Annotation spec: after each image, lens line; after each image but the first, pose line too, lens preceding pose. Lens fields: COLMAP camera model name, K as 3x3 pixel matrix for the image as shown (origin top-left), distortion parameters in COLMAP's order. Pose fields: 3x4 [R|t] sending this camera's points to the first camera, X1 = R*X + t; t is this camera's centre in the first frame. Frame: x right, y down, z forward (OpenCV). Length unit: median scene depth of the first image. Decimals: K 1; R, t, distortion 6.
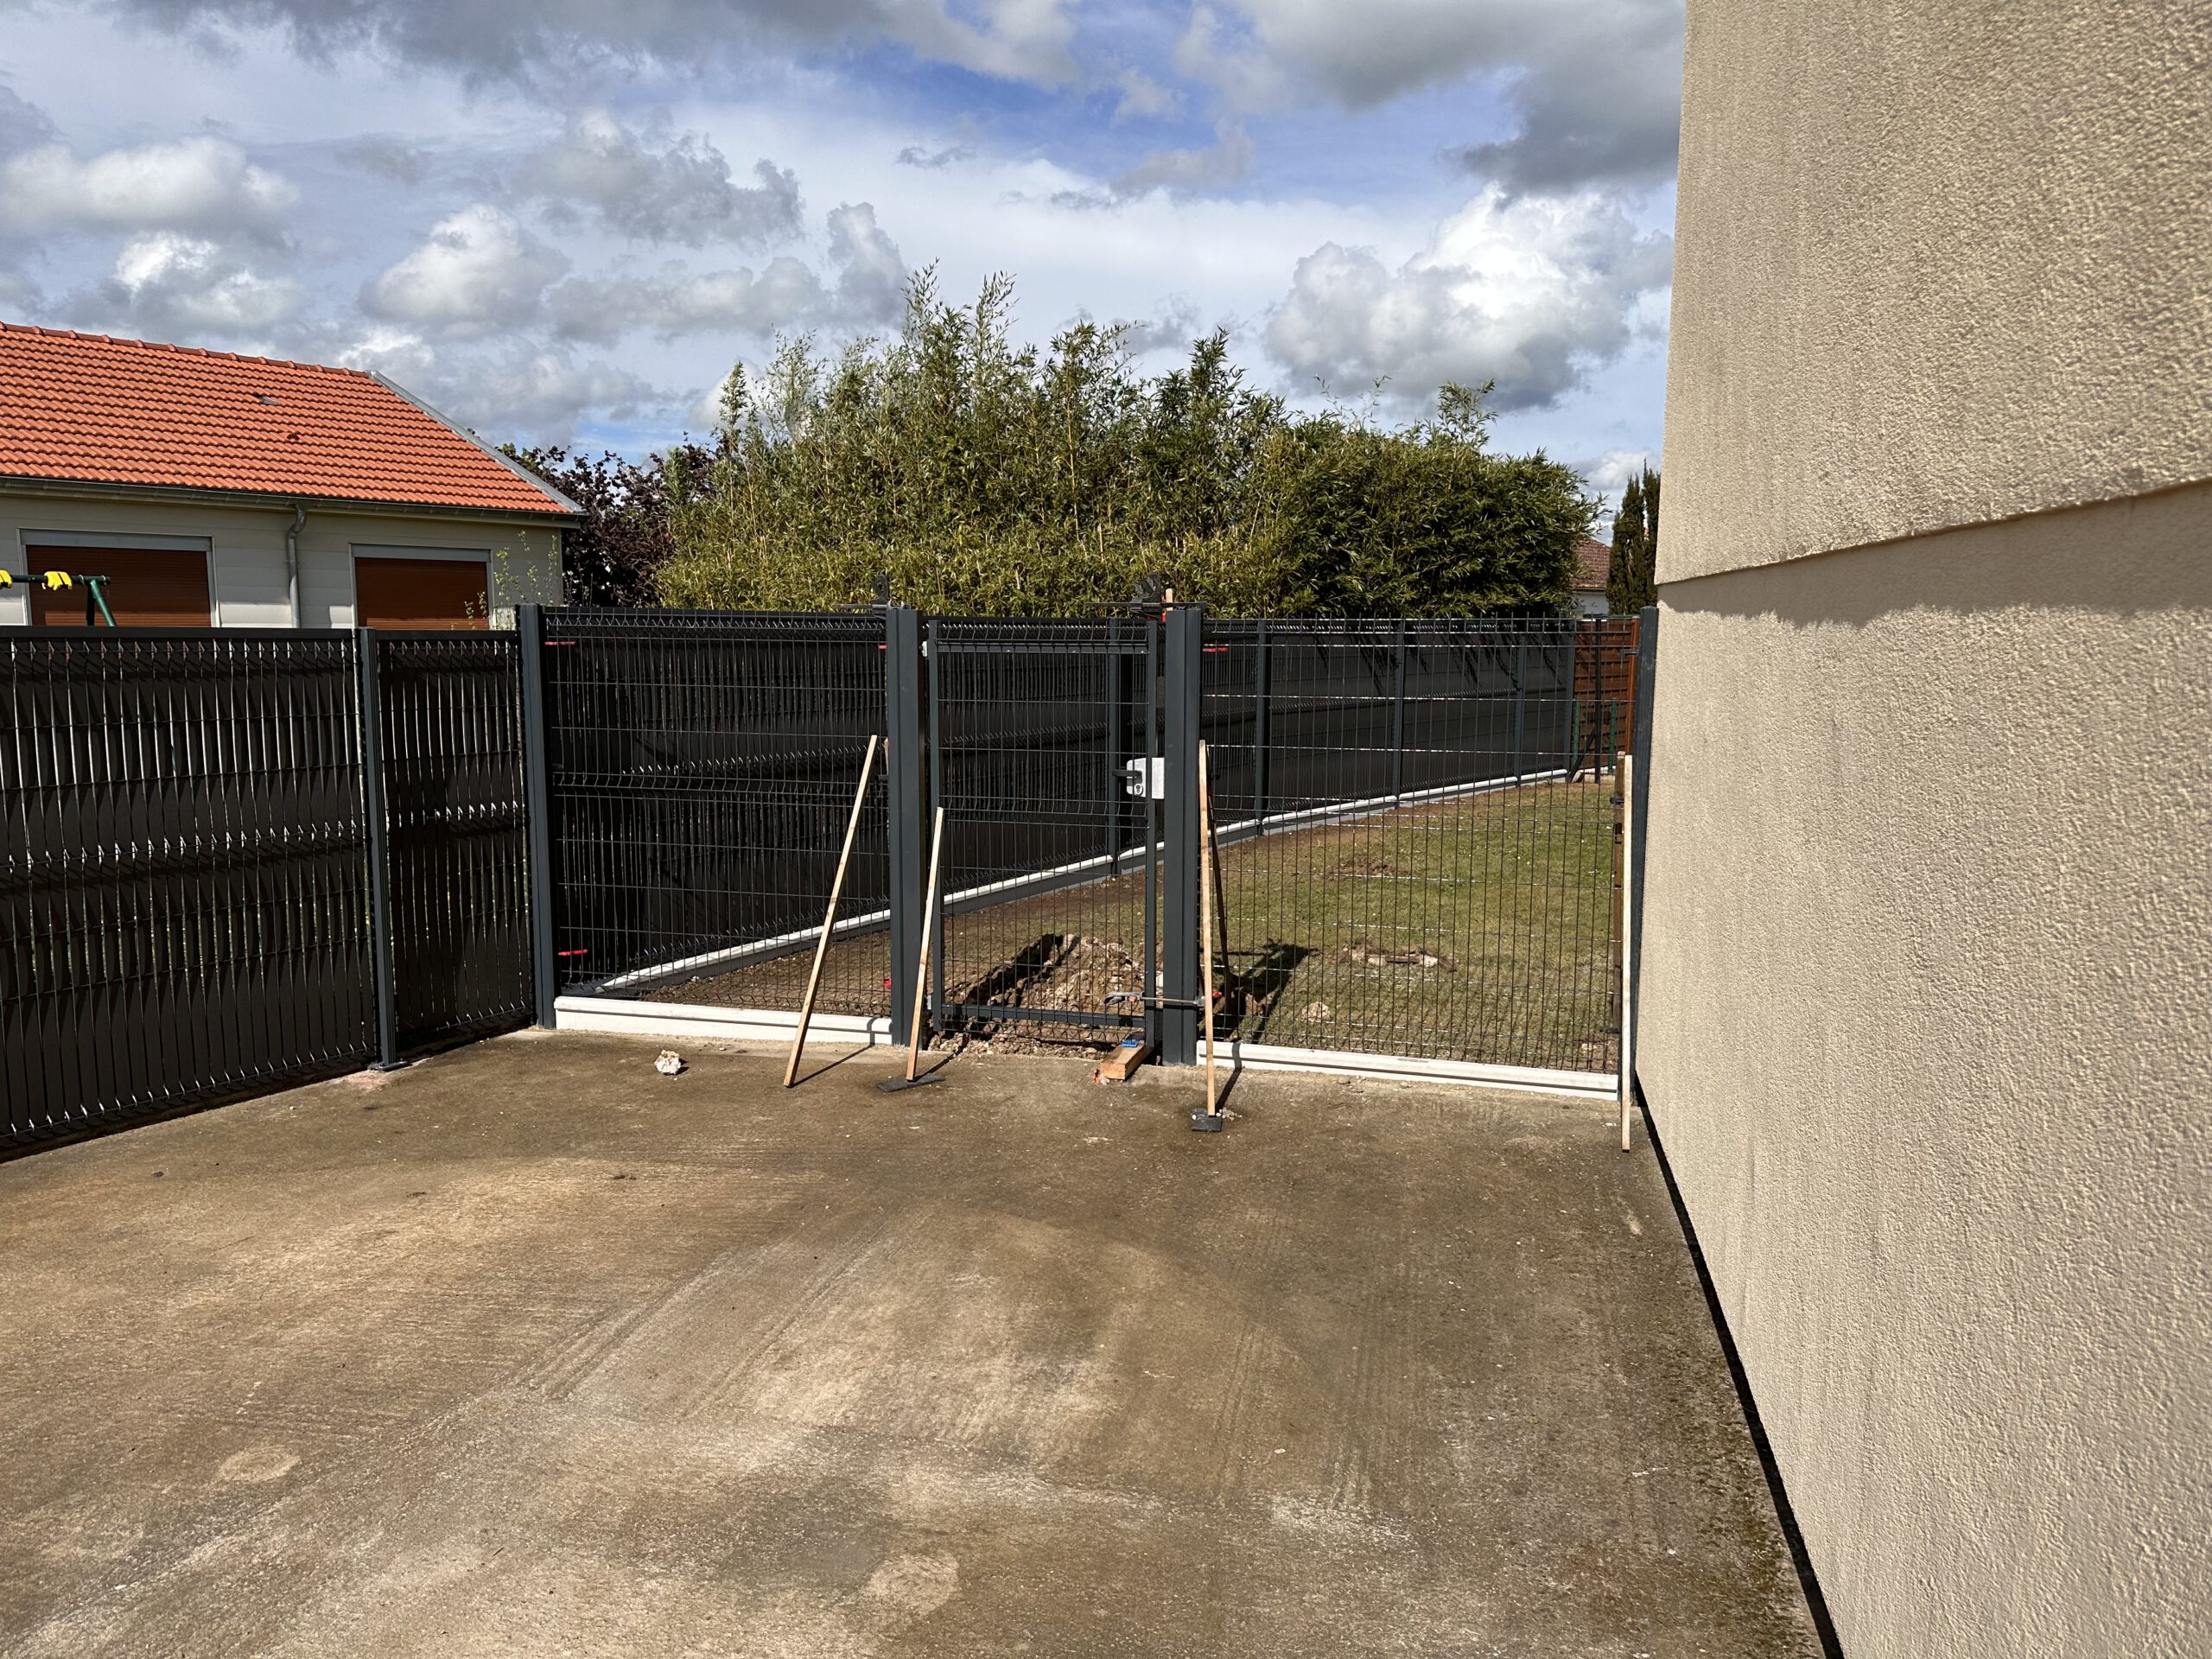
lens RADIAL K [[1547.8, 0, 1094.4], [0, 1547.8, 870.6], [0, 0, 1]] dist [0.051497, -0.061160]
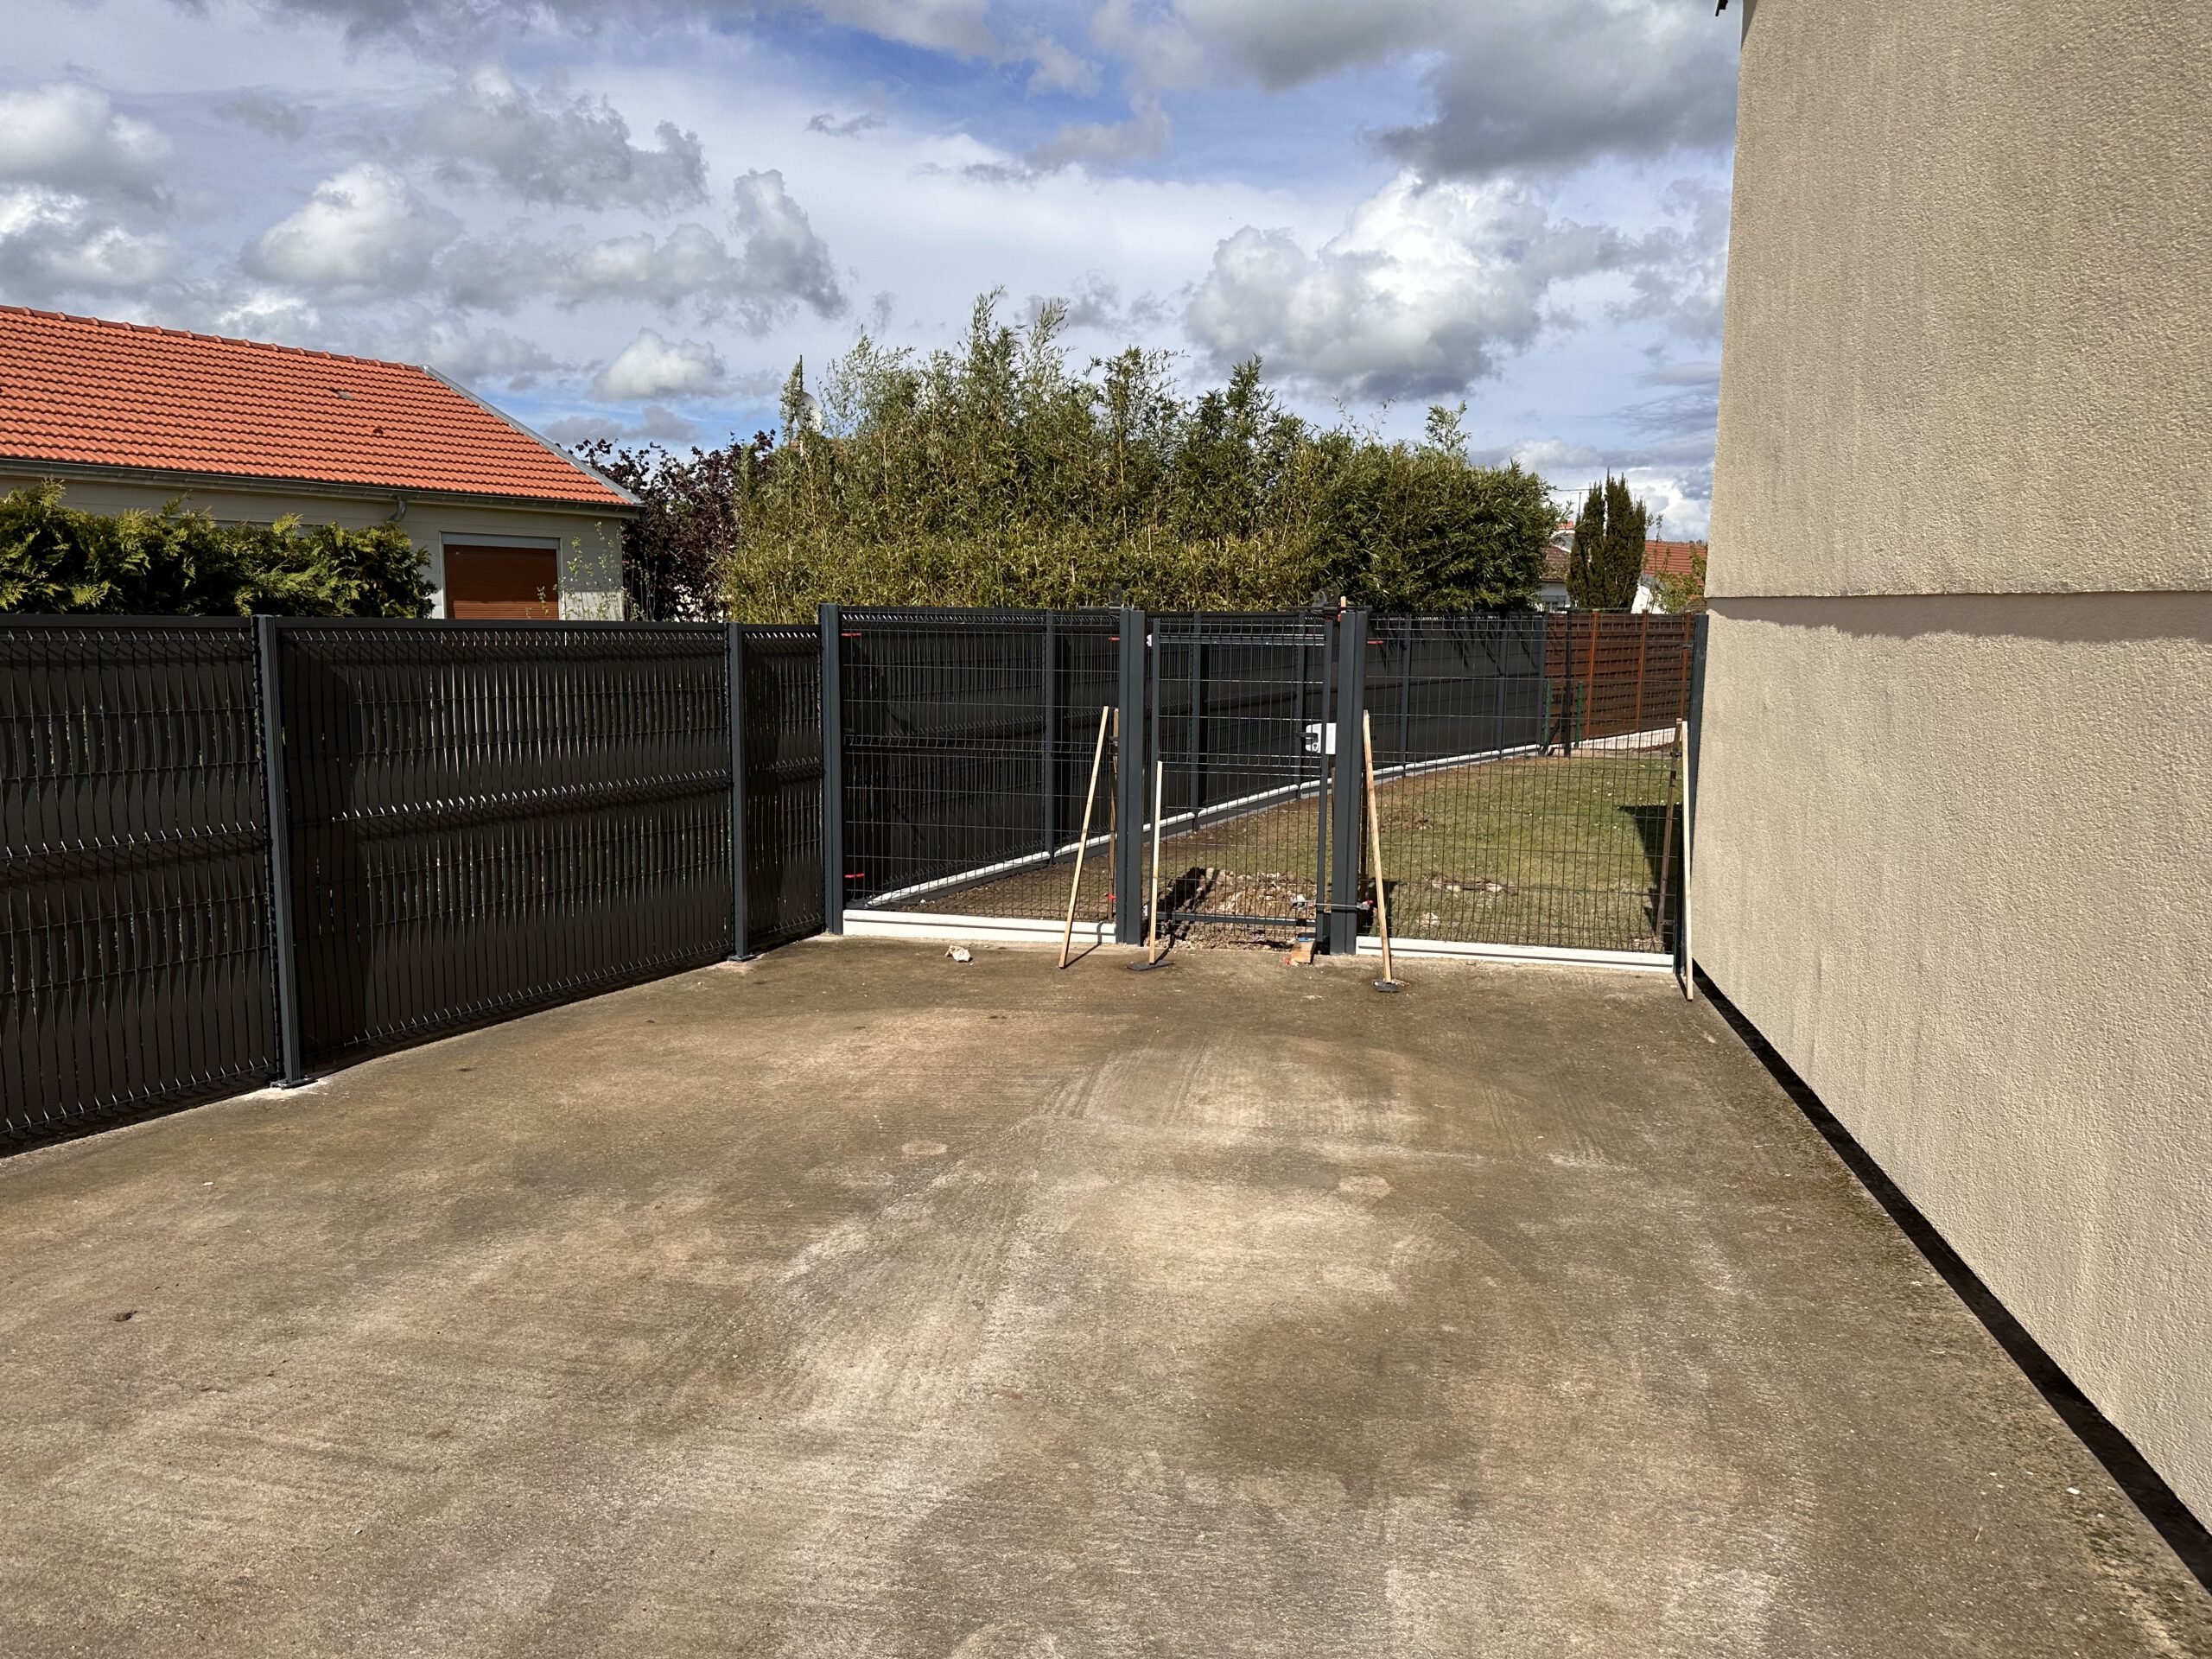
lens RADIAL K [[1547.8, 0, 1104.0], [0, 1547.8, 890.3], [0, 0, 1]] dist [0.051497, -0.061160]
pose [[0.998202, -0.002301, 0.059895, -0.208731], [0.000861, 0.999710, 0.024058, 0.034374], [-0.059933, -0.023964, 0.997915, -0.288987]]
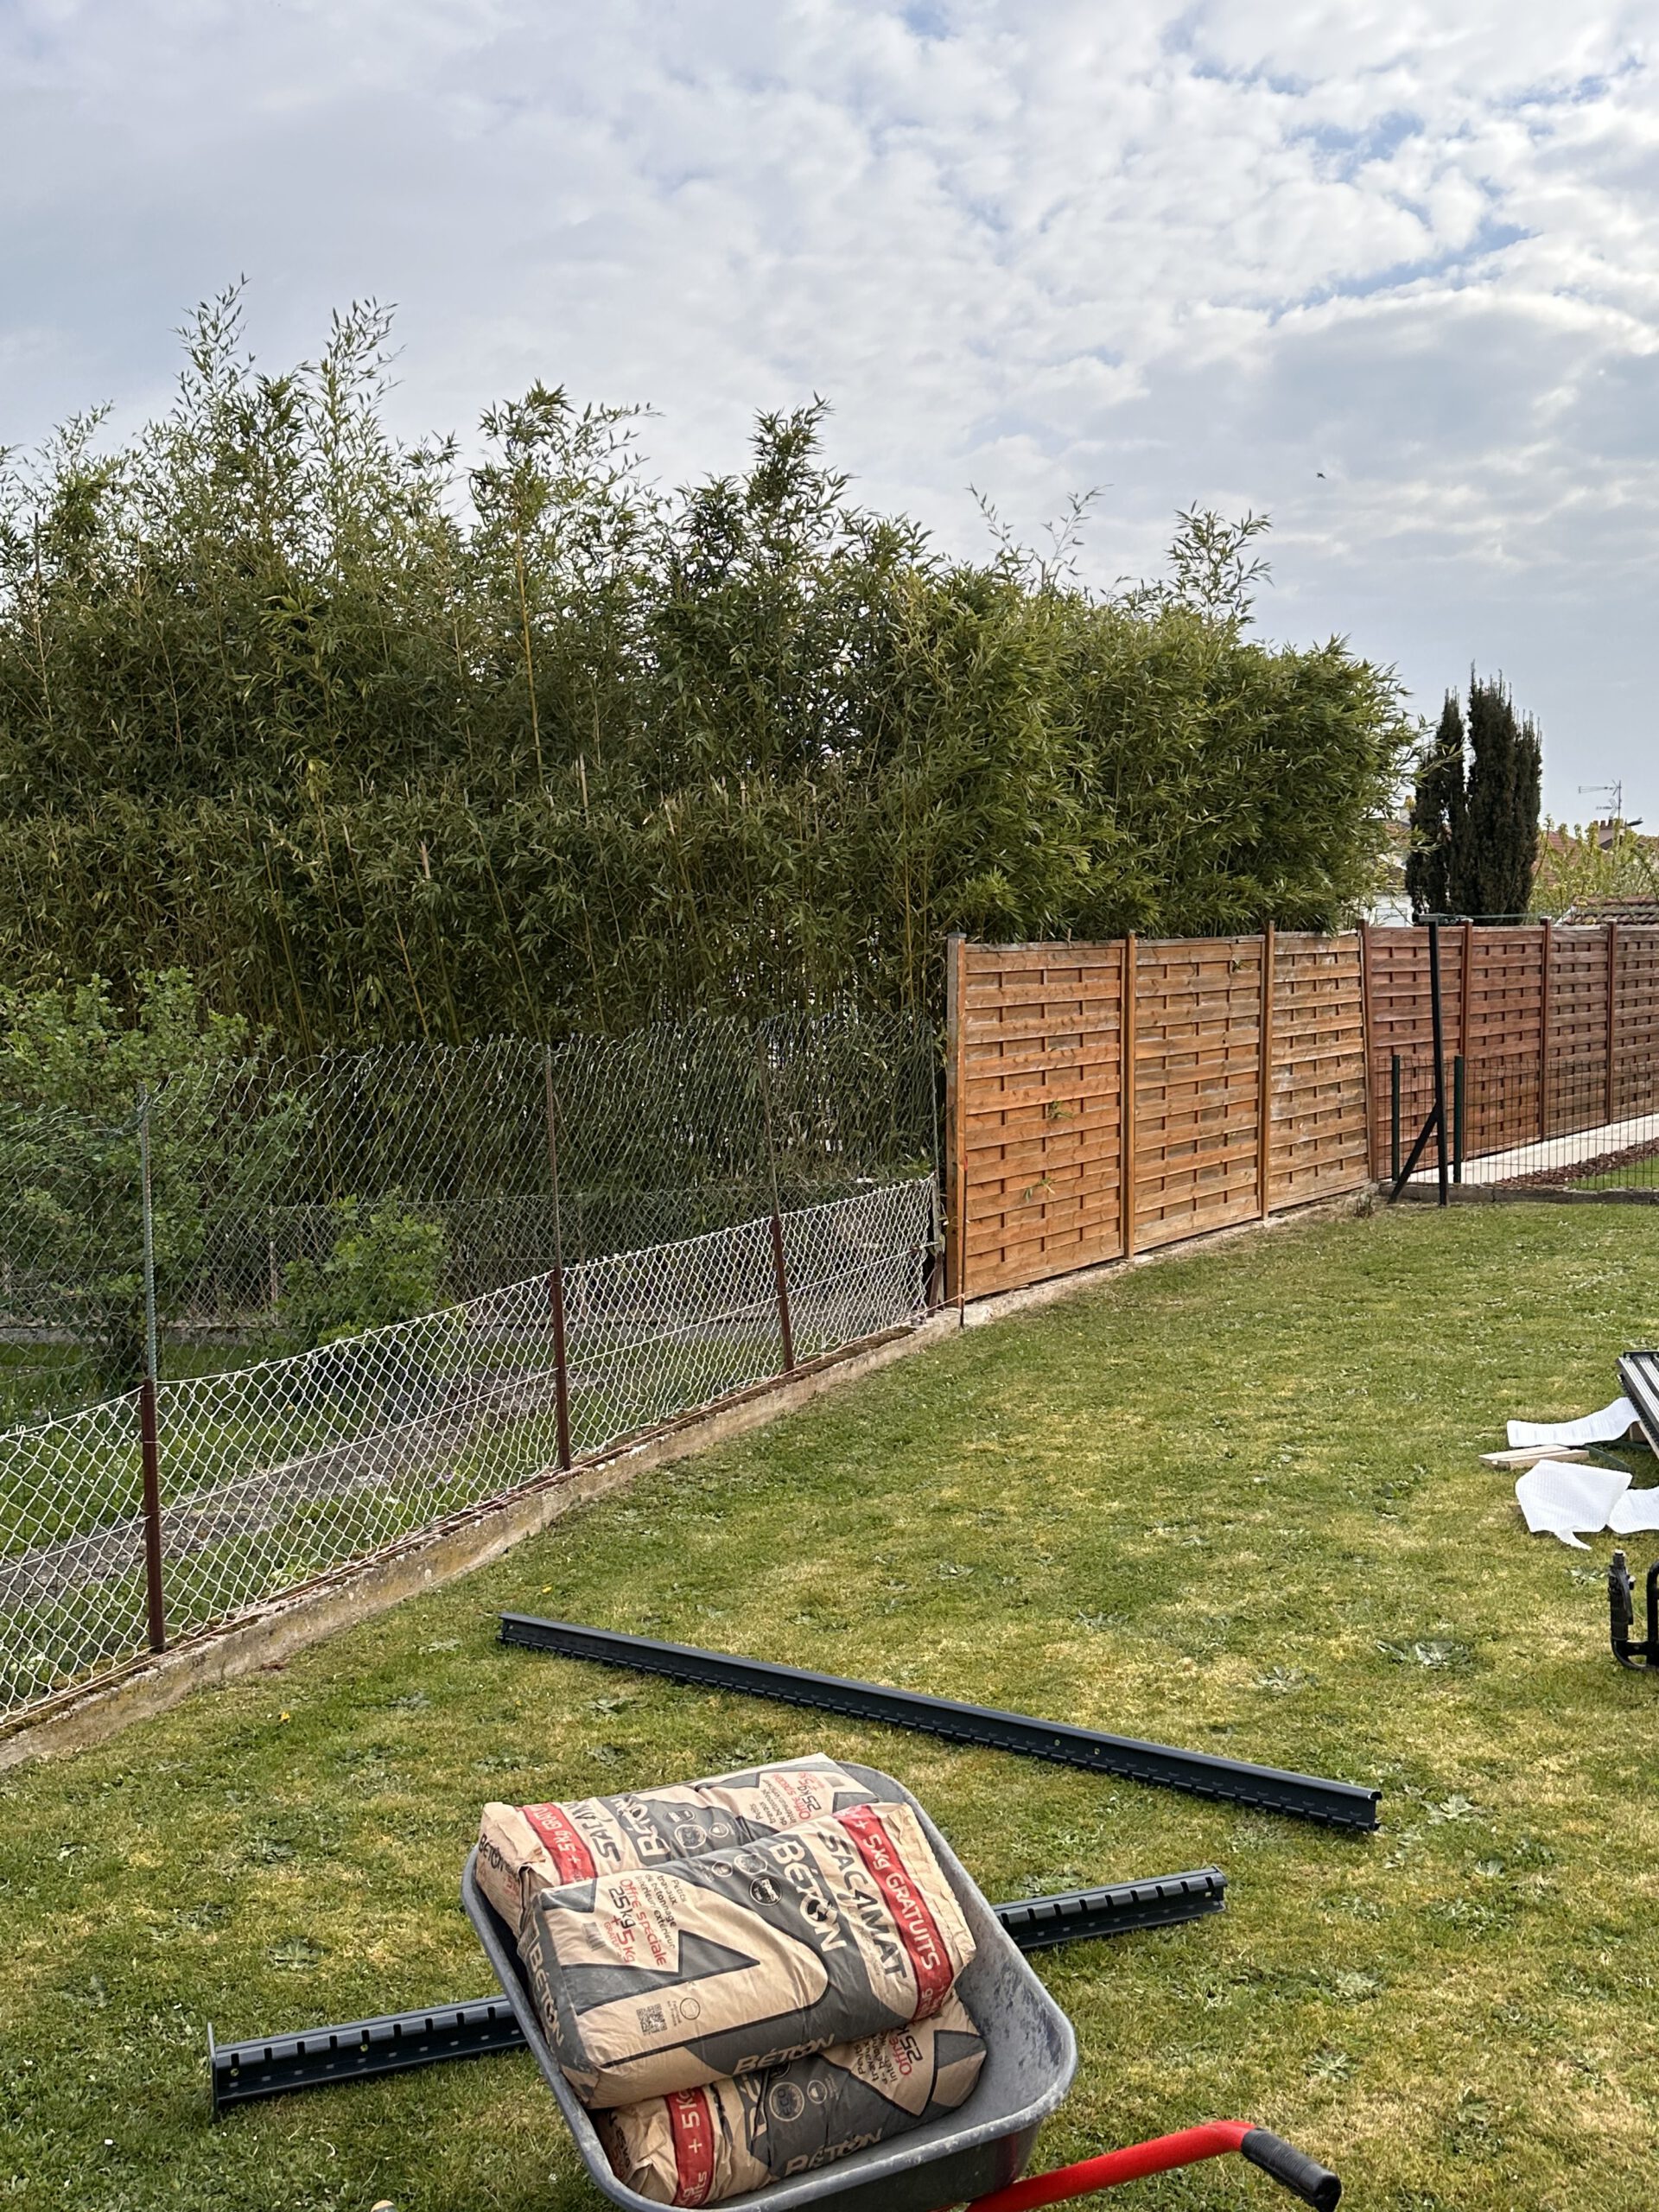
lens RADIAL K [[2227.3, 0, 826.3], [0, 2227.3, 1130.2], [0, 0, 1]] dist [0.135147, 0.000000]
pose [[0.991333, -0.024216, 0.129123, -0.034727], [0.033625, 0.996895, -0.071196, -0.079007], [-0.126998, 0.074921, 0.989069, 0.496857]]
